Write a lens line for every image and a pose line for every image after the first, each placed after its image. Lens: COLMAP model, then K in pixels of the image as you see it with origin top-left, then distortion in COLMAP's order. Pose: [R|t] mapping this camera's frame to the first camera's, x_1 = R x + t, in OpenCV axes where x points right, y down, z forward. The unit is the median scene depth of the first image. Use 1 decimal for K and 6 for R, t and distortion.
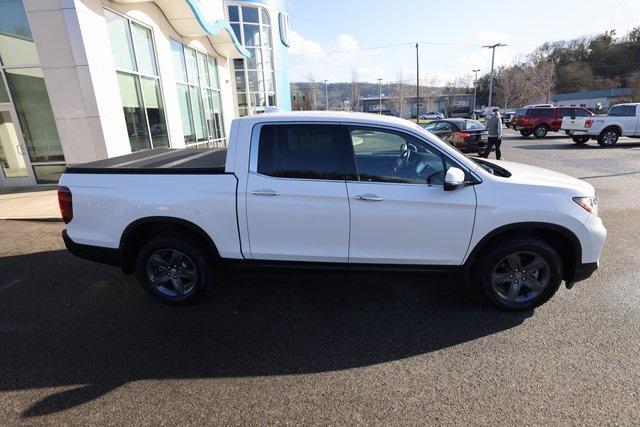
lens RADIAL K [[317.7, 0, 320.0], [0, 317.7, 213.5], [0, 0, 1]] dist [-0.029318, 0.020736]
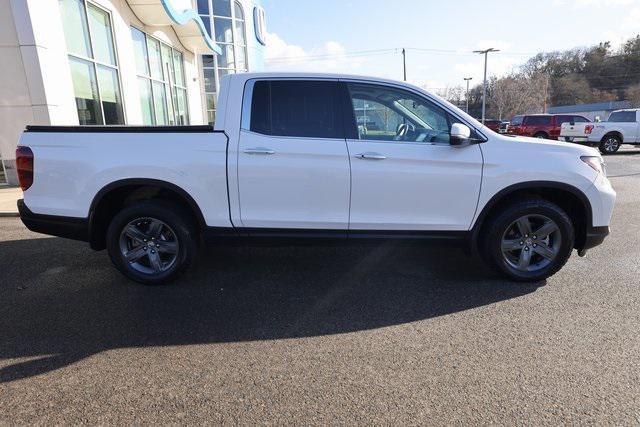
lens RADIAL K [[363.4, 0, 320.0], [0, 363.4, 213.5], [0, 0, 1]] dist [-0.025991, 0.033543]
pose [[0.998105, -0.002716, 0.061477, -0.057671], [0.006644, 0.997942, -0.063779, 0.173661], [-0.061177, 0.064067, 0.996069, -0.043403]]
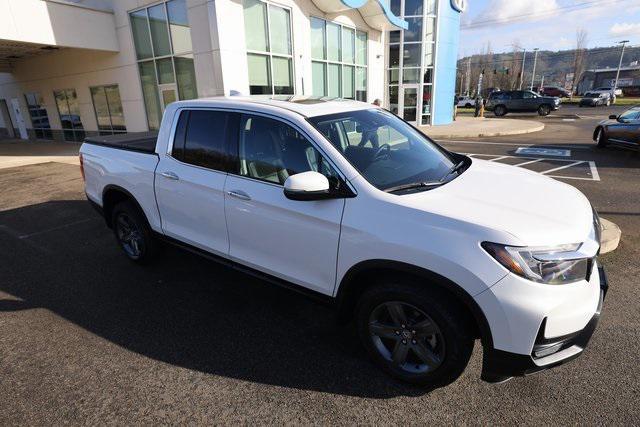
lens RADIAL K [[339.0, 0, 320.4], [0, 339.0, 213.0], [0, 0, 1]] dist [-0.023749, 0.022413]
pose [[0.872088, 0.168590, -0.459390, 0.748119], [-0.148936, 0.985686, 0.079000, -0.101083], [0.466133, -0.000475, 0.884714, 0.234998]]
